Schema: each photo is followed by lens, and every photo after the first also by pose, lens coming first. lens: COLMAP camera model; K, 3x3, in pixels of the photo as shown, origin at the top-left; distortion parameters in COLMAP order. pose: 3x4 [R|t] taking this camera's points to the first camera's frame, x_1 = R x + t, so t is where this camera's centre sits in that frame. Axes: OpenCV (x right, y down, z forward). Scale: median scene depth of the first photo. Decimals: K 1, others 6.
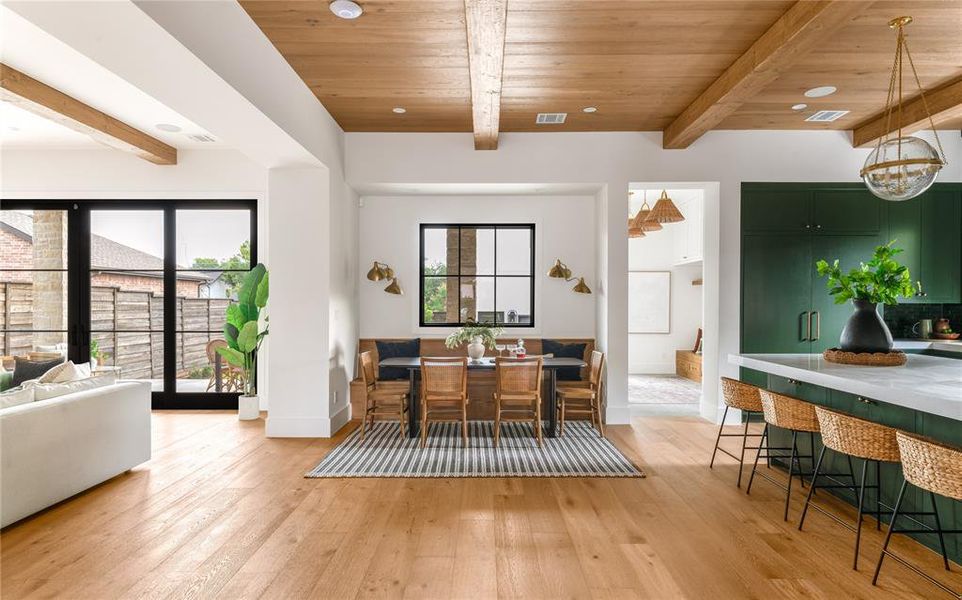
lens RADIAL K [[557.0, 0, 486.9], [0, 557.0, 307.3], [0, 0, 1]] dist [0.005202, -0.003793]
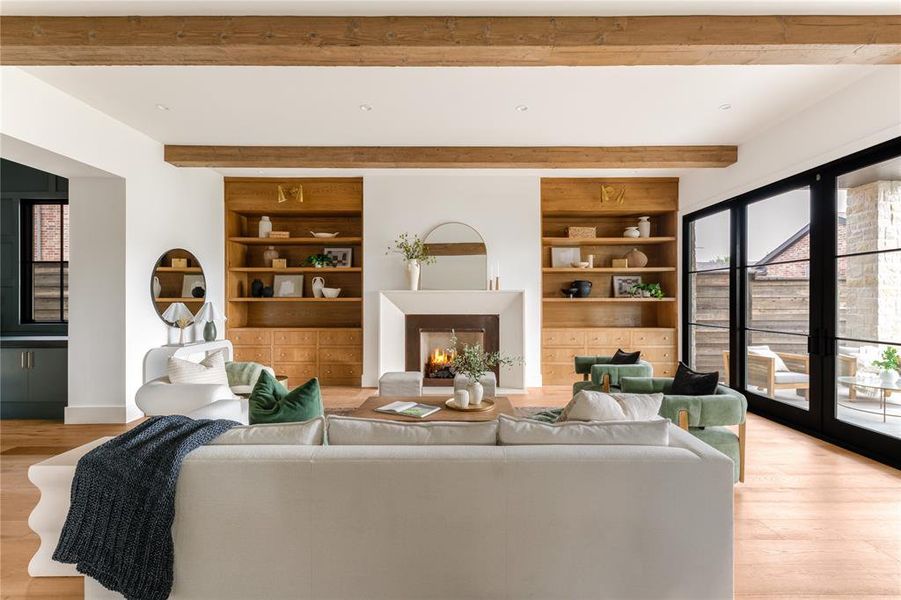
lens RADIAL K [[414.6, 0, 450.5], [0, 414.6, 300.0], [0, 0, 1]] dist [-0.000153, -0.000757]
pose [[-0.005983, -0.000892, -0.999982, -0.221433], [-0.006019, 0.999982, -0.000856, -0.006104], [0.999964, 0.006013, -0.005988, 0.716573]]
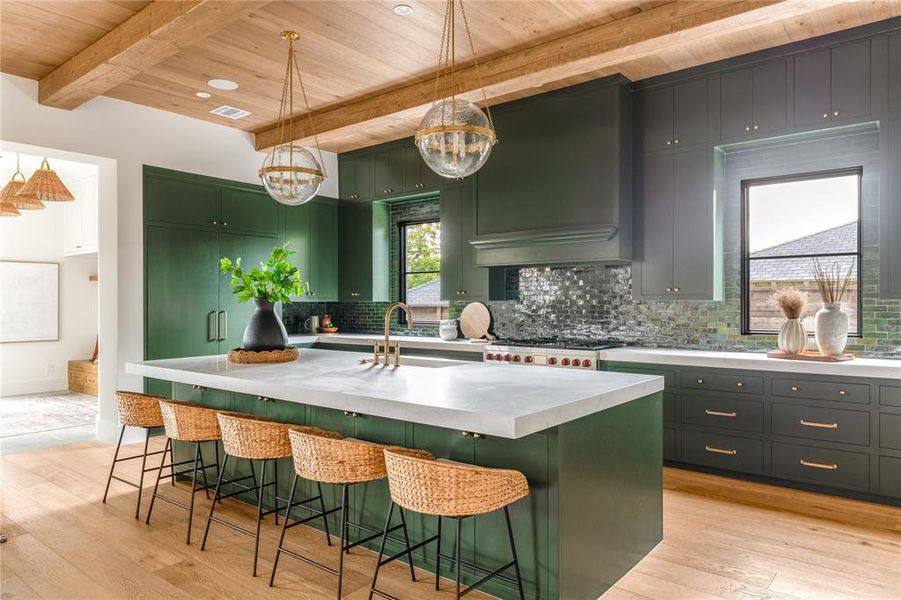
lens RADIAL K [[591.0, 0, 450.5], [0, 591.0, 300.0], [0, 0, 1]] dist [0.007201, -0.003857]
pose [[0.629243, -0.001531, 0.777207, 0.045936], [0.009786, 0.999934, -0.005953, -0.001274], [-0.777147, 0.011351, 0.629217, 0.050088]]
